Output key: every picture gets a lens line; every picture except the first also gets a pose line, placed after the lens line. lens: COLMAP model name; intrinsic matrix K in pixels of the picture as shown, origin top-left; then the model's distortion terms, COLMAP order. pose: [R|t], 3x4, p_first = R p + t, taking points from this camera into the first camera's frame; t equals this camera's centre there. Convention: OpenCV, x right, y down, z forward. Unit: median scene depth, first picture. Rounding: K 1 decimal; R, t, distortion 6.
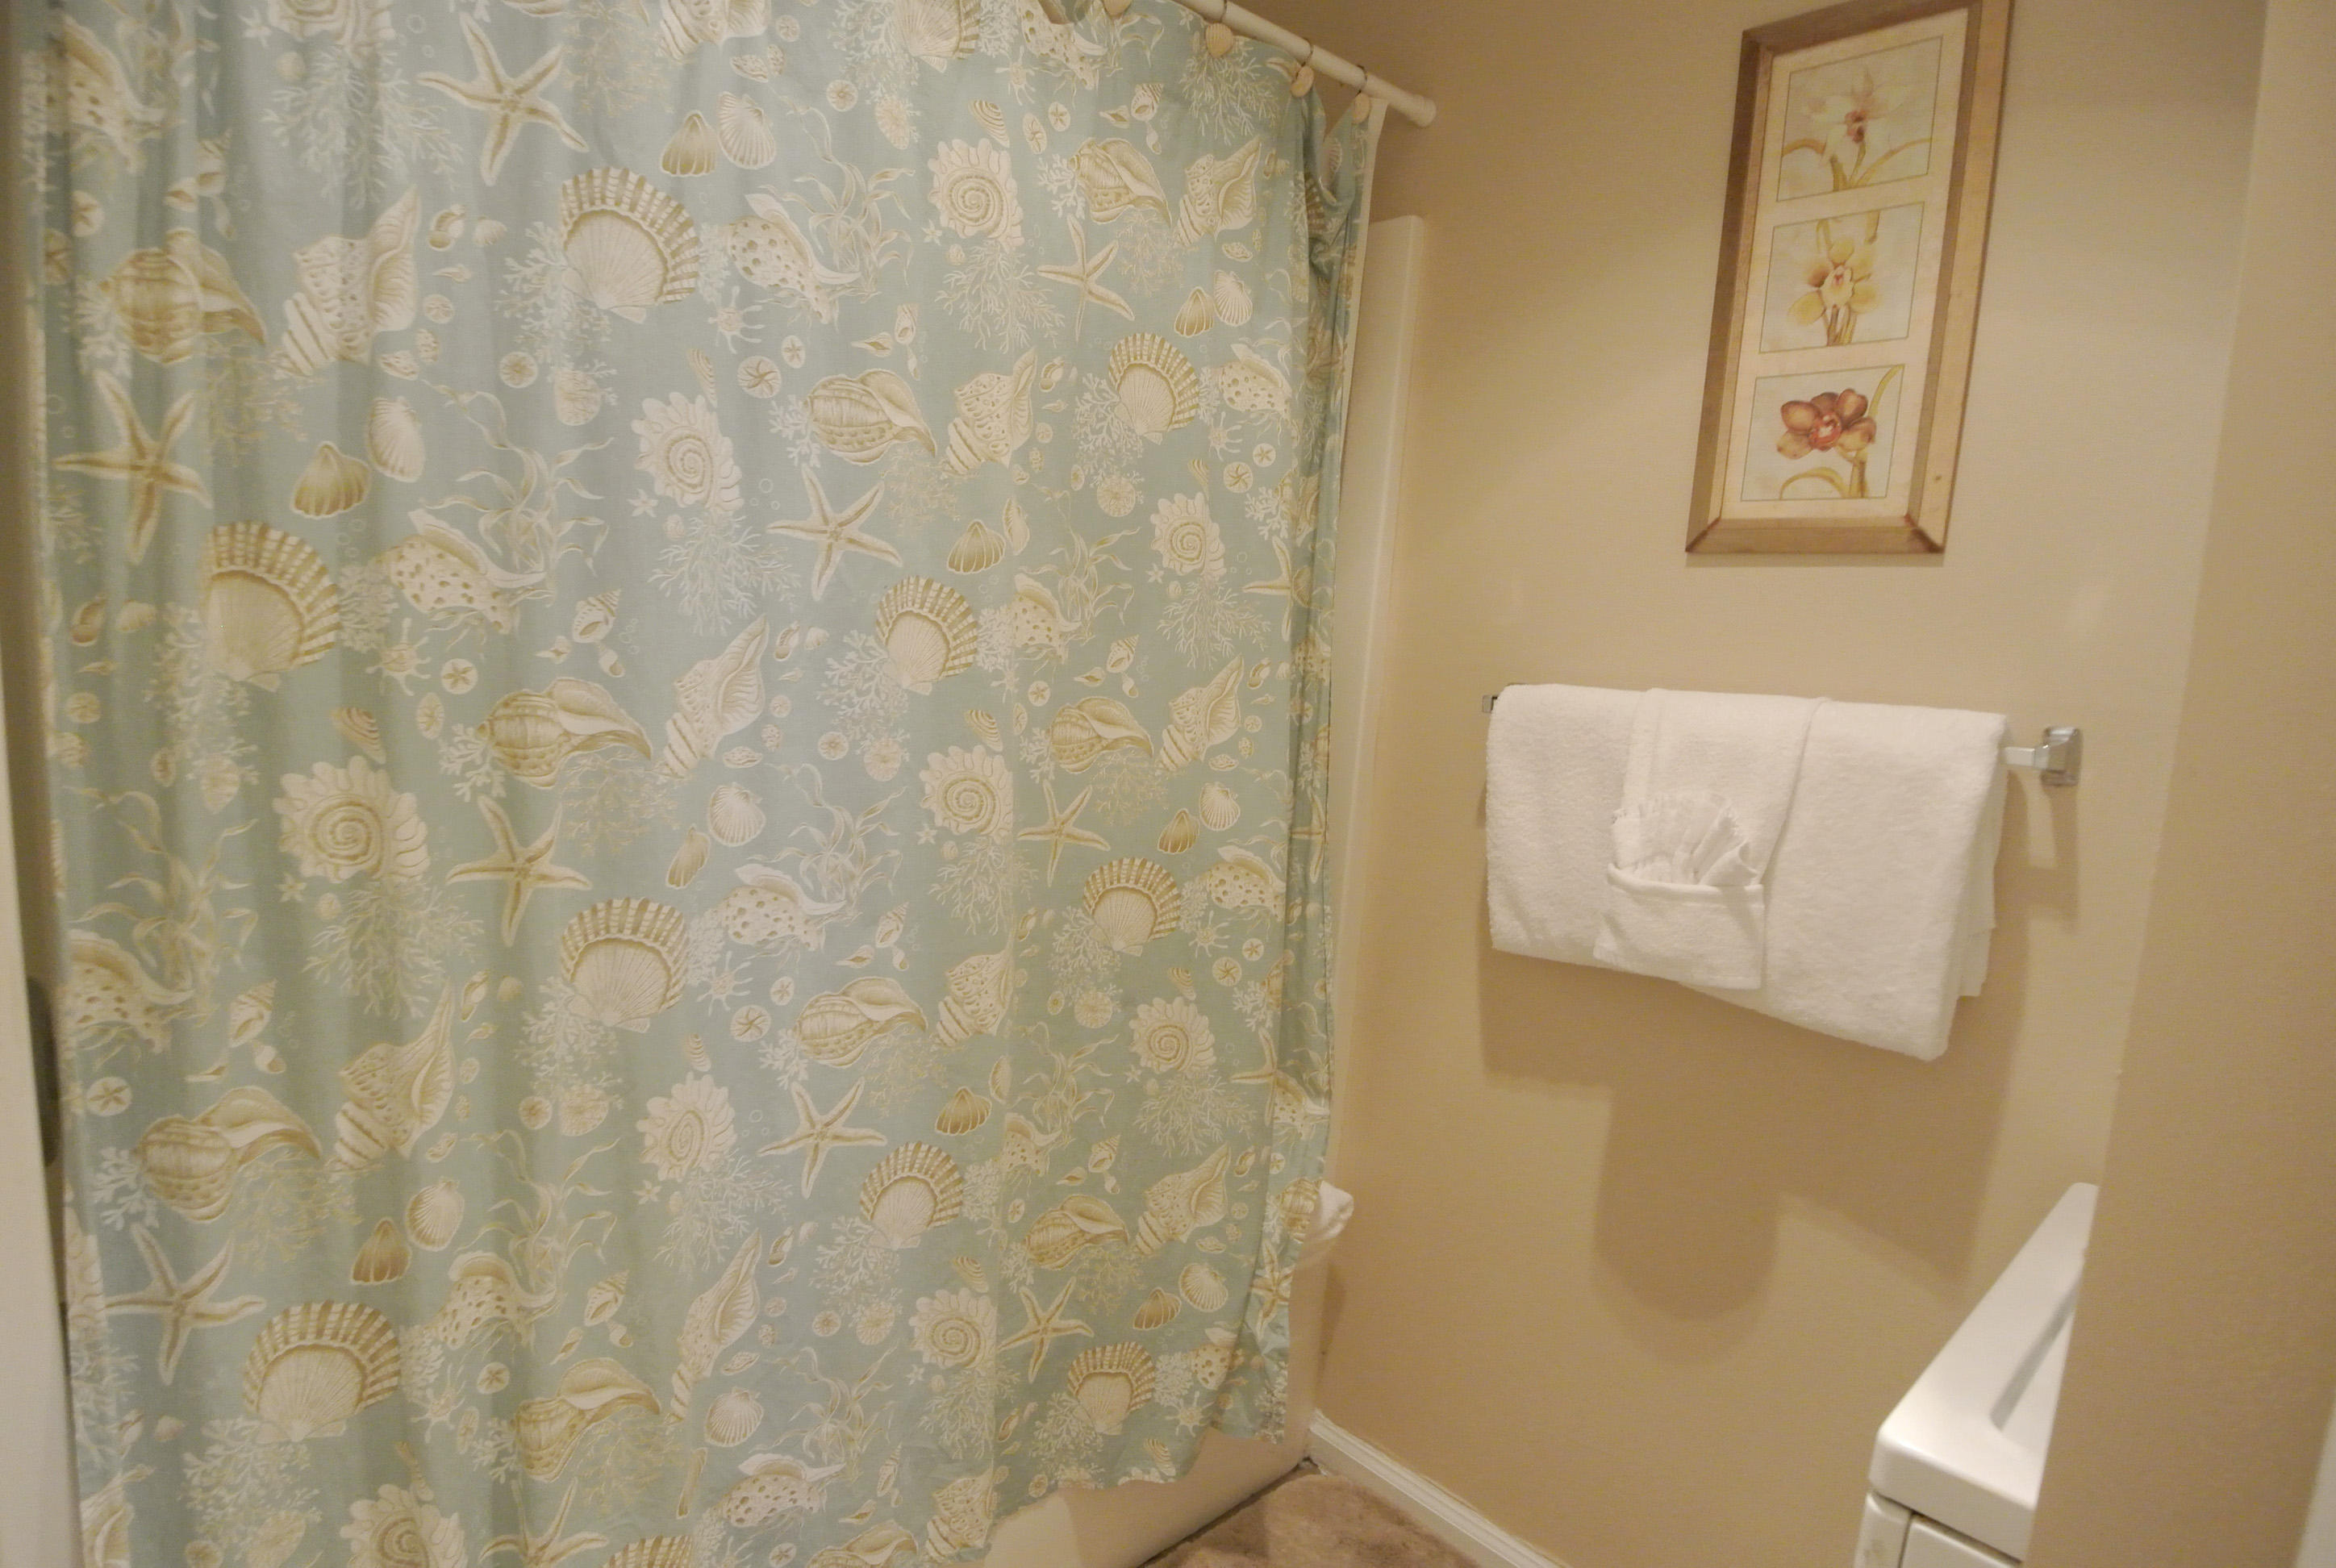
lens RADIAL K [[1222.5, 0, 1186.0], [0, 1222.5, 803.3], [0, 0, 1]] dist [-0.008235, -0.022874]
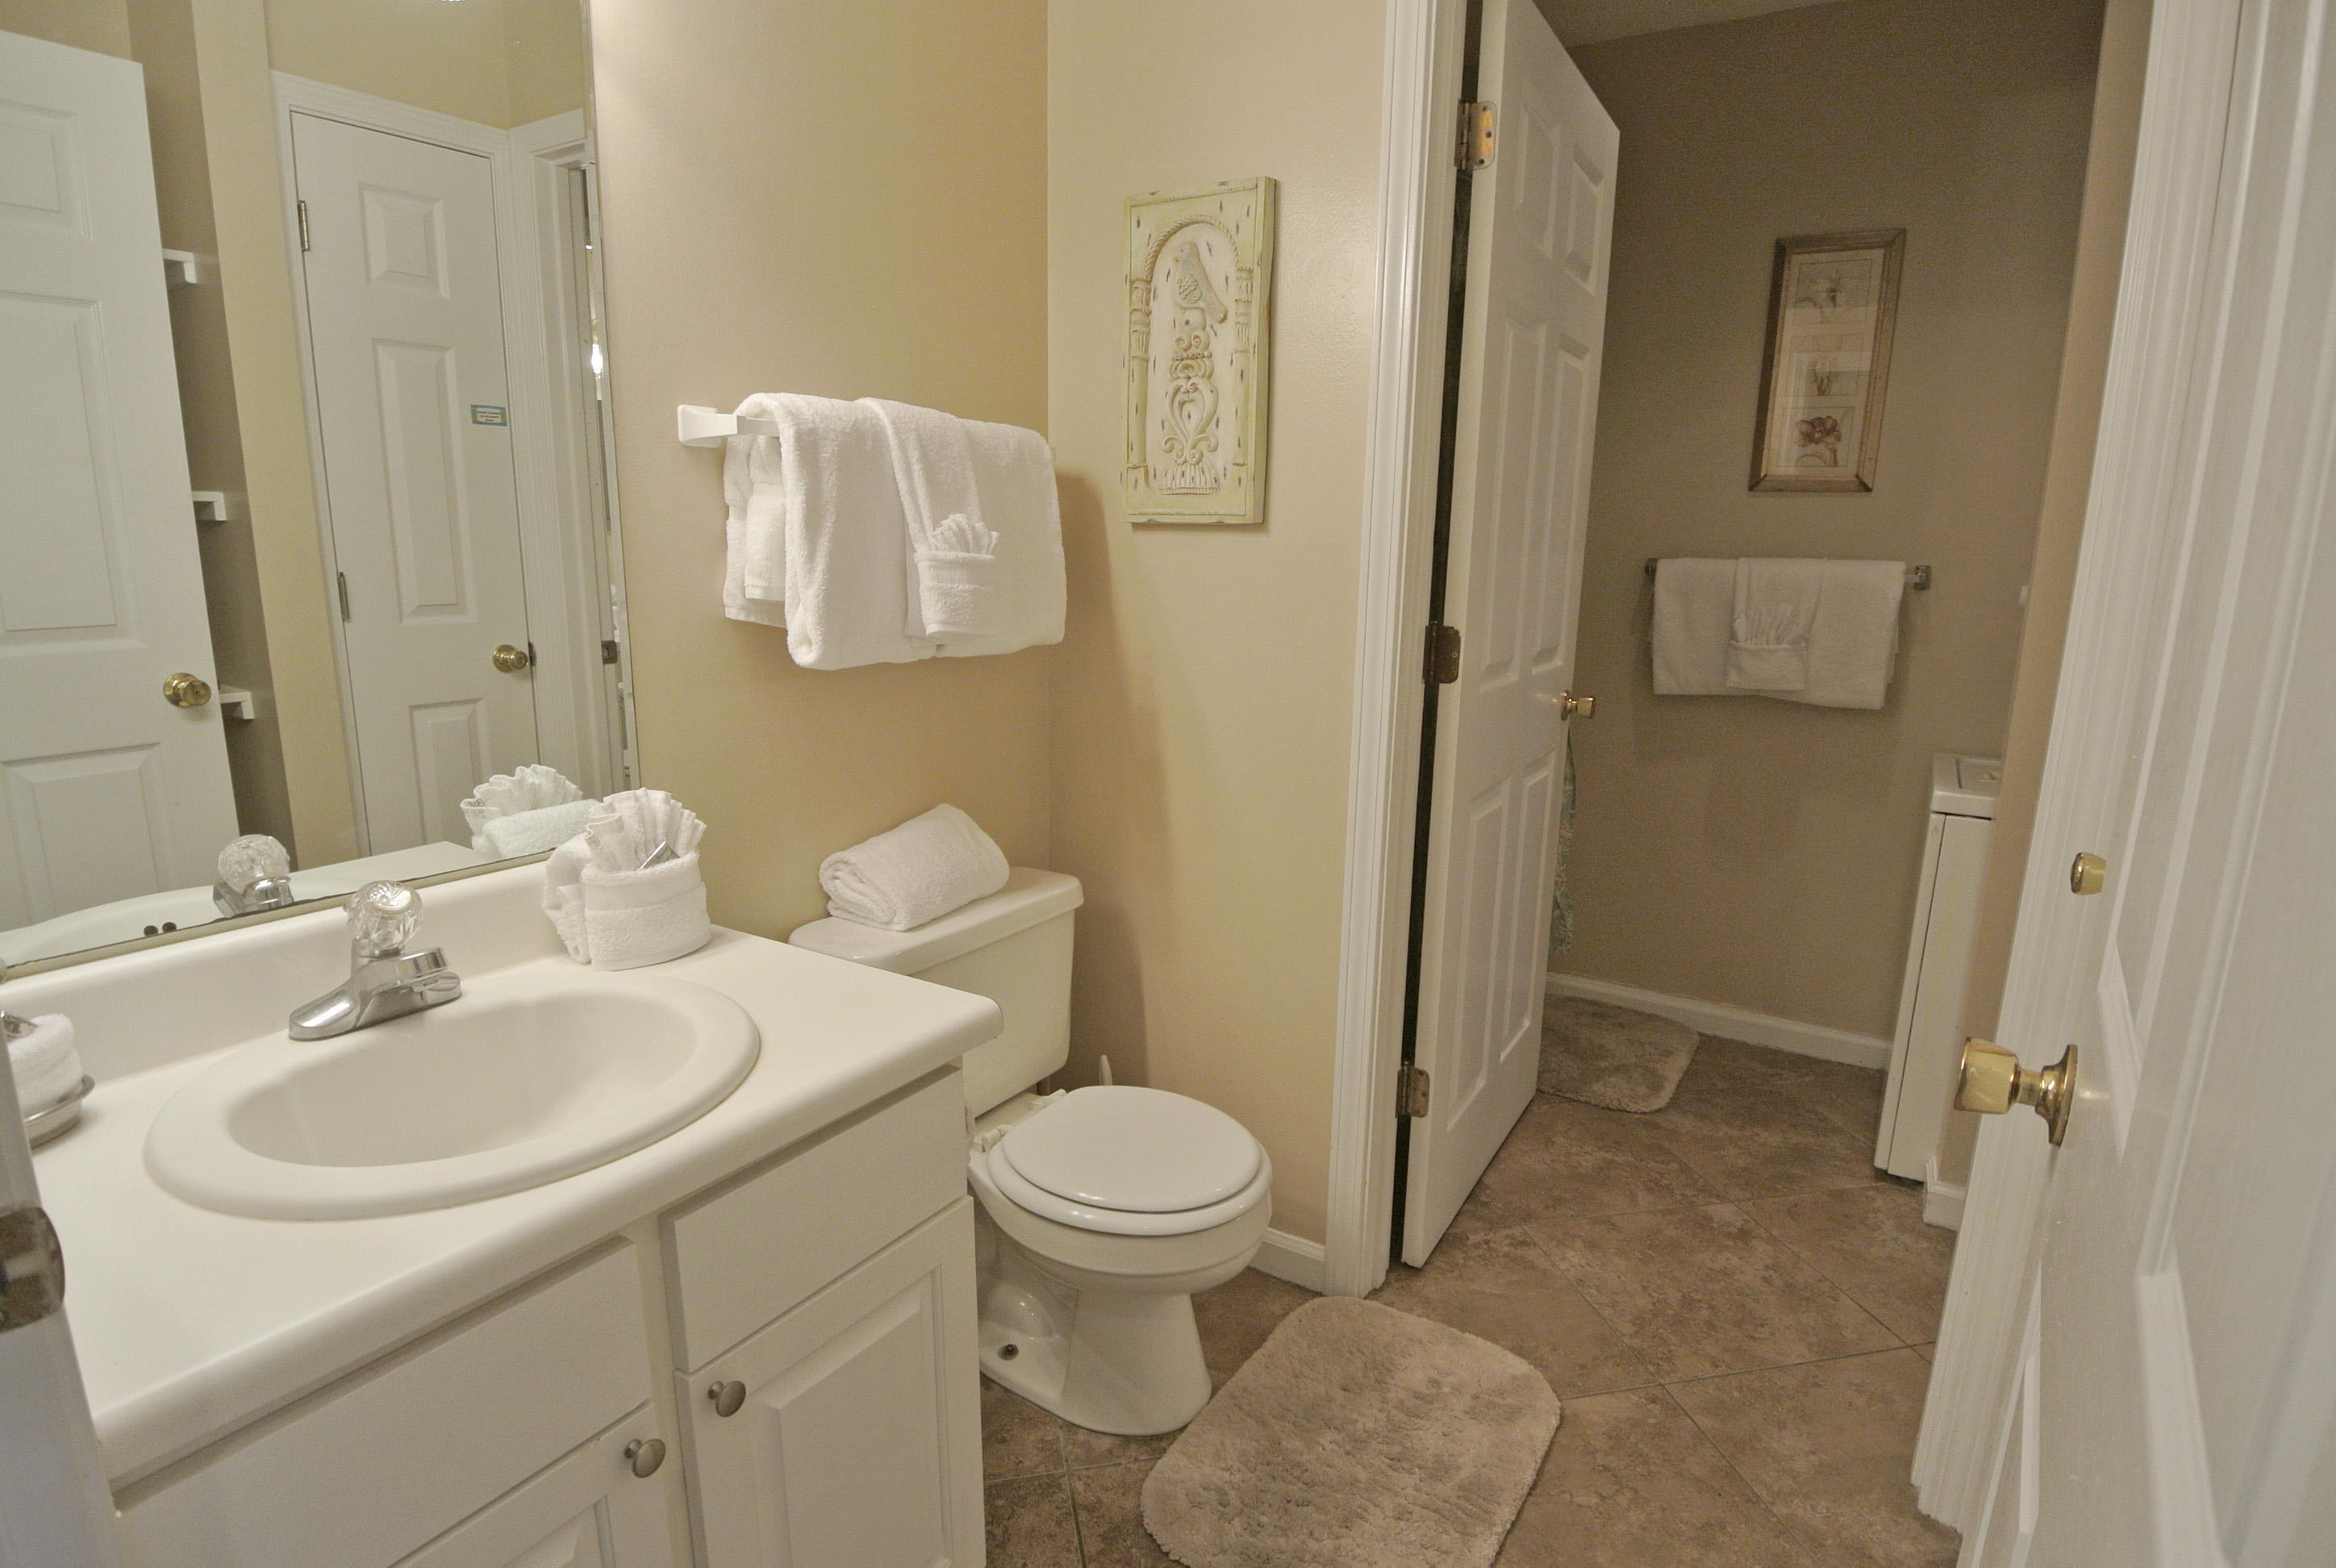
lens RADIAL K [[1222.5, 0, 1169.8], [0, 1222.5, 797.3], [0, 0, 1]] dist [-0.008235, -0.022874]
pose [[0.969182, -0.103778, 0.223419, -1.187094], [0.080958, 0.990739, 0.109004, 0.007892], [-0.232662, -0.087557, 0.968608, -0.927097]]
